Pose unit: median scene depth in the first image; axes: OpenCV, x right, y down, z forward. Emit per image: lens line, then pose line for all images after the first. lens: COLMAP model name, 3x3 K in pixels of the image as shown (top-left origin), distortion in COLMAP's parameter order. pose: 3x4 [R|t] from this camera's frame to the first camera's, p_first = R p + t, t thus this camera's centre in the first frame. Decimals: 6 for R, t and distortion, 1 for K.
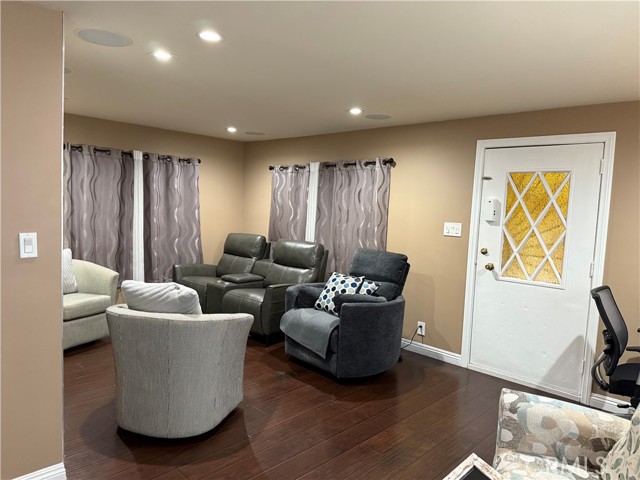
lens RADIAL K [[450.7, 0, 313.6], [0, 450.7, 245.4], [0, 0, 1]] dist [0.062655, -0.084076]
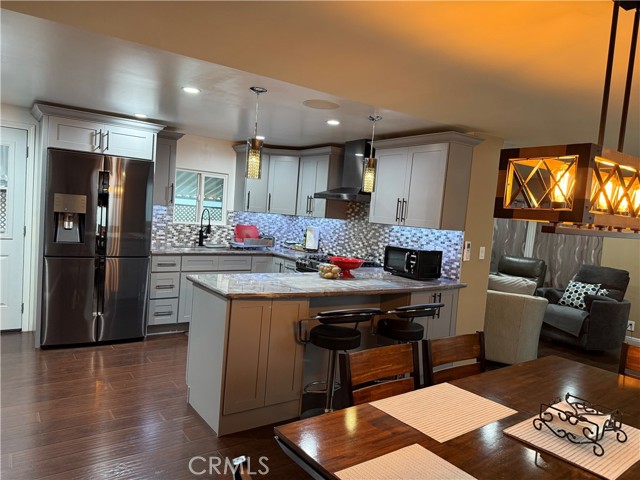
lens RADIAL K [[450.7, 0, 324.8], [0, 450.7, 244.8], [0, 0, 1]] dist [0.062655, -0.084076]
pose [[0.984293, 0.045133, -0.170677, -0.551768], [-0.050249, 0.998404, -0.025777, 0.028422], [0.169241, 0.033949, 0.984990, -0.629535]]
